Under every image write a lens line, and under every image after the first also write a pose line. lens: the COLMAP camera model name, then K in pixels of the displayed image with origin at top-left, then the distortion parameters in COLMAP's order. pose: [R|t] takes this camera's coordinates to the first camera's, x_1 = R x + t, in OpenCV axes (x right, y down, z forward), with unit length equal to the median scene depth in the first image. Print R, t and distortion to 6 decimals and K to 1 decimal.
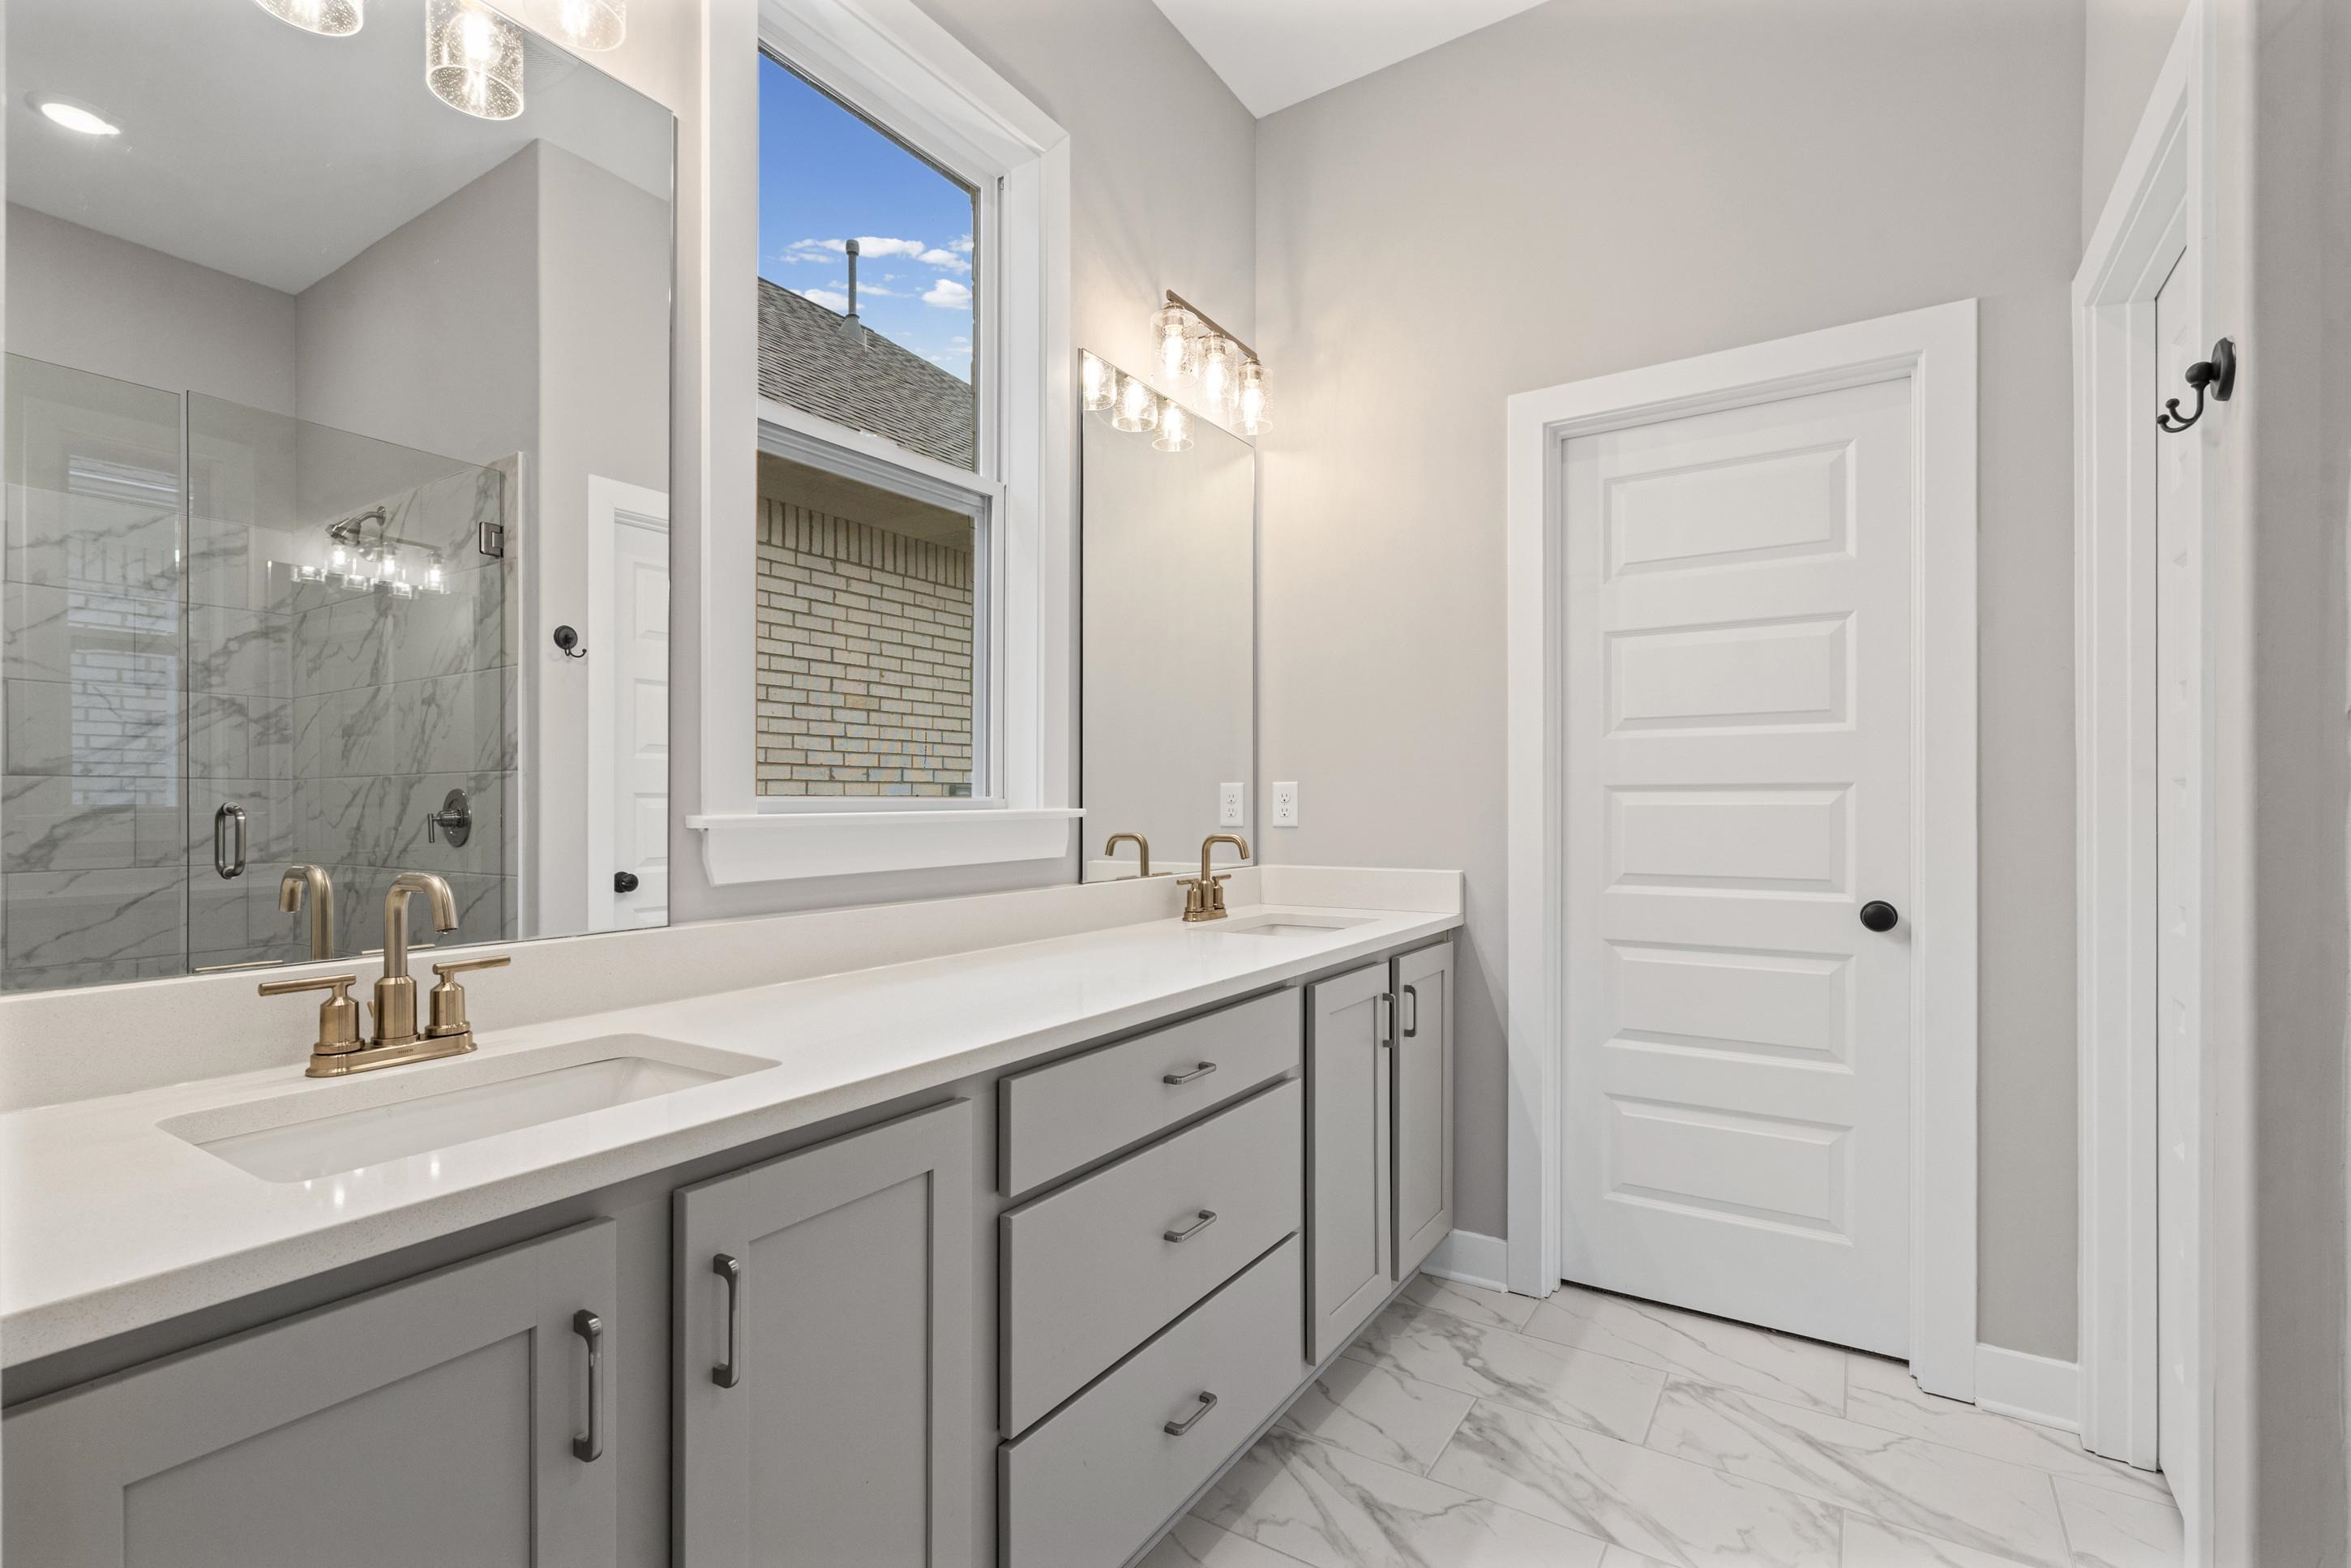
lens RADIAL K [[1070.1, 0, 1160.1], [0, 1070.1, 777.5], [0, 0, 1]] dist [0.006825, 0.000134]
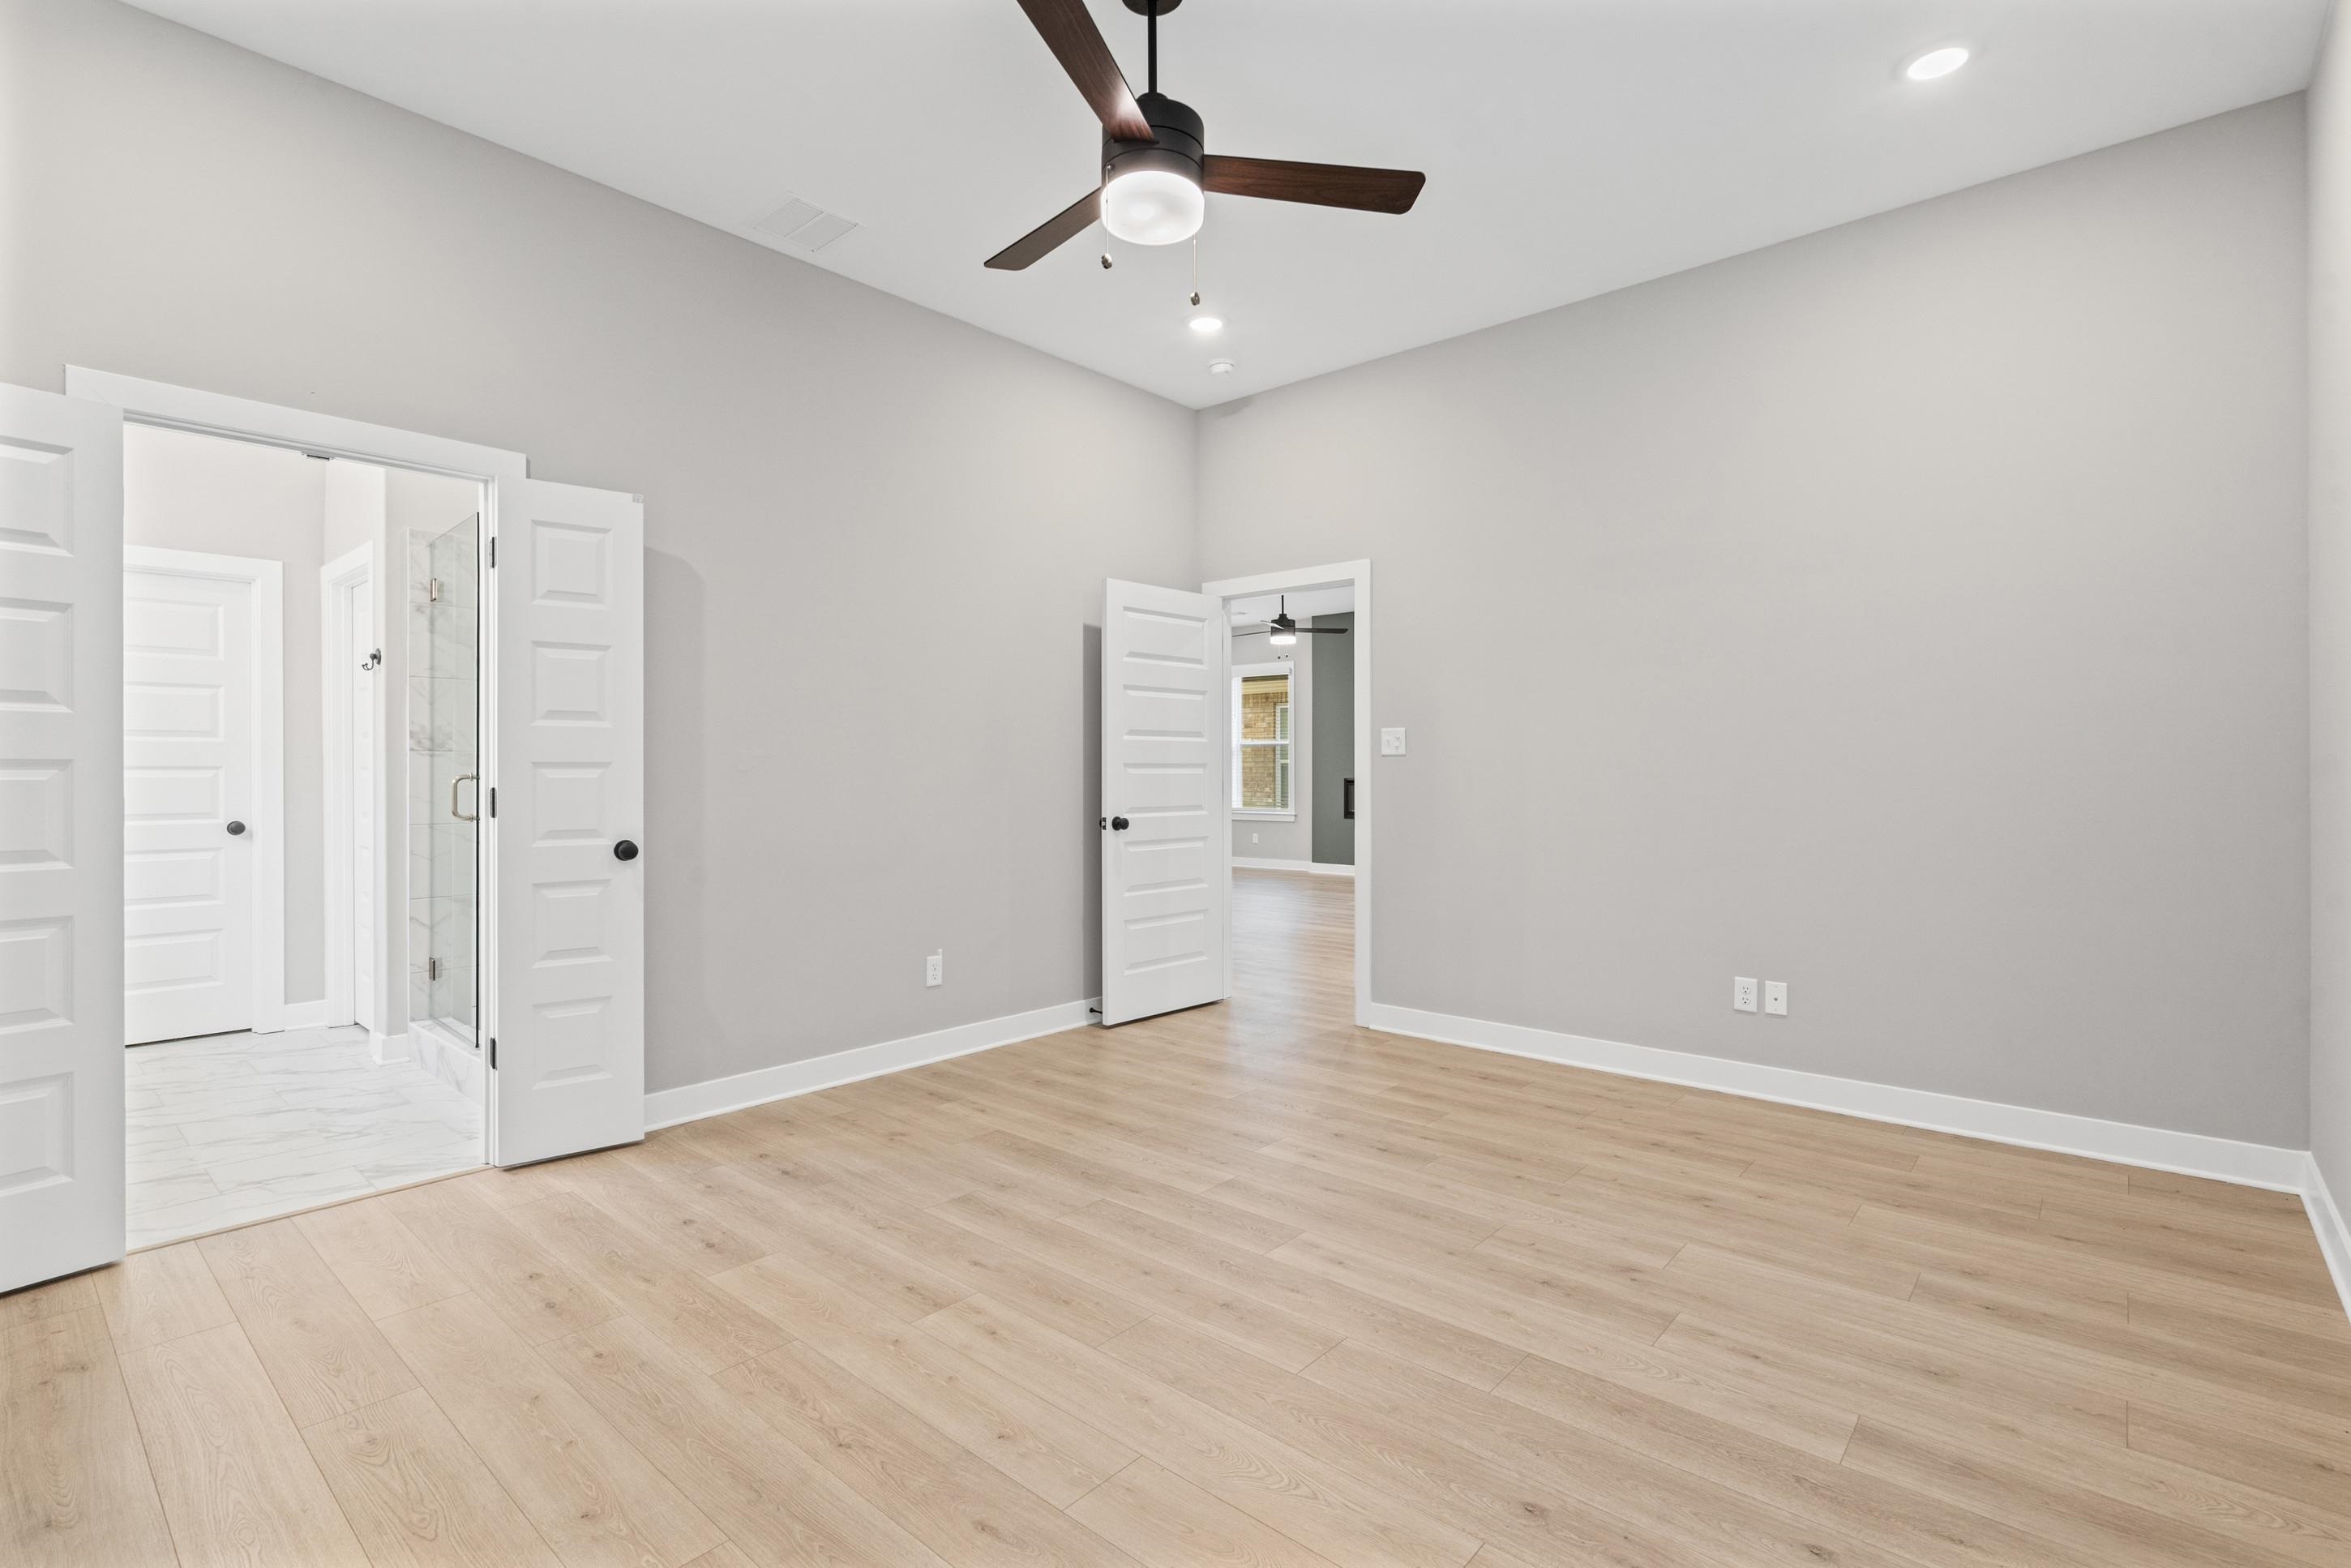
lens RADIAL K [[1070.1, 0, 1156.7], [0, 1070.1, 775.2], [0, 0, 1]] dist [0.006825, 0.000134]
pose [[0.153457, -0.005363, 0.988141, -1.227418], [0.000492, 0.999986, 0.005351, 0.012449], [-0.988155, -0.000335, 0.153457, -1.205145]]
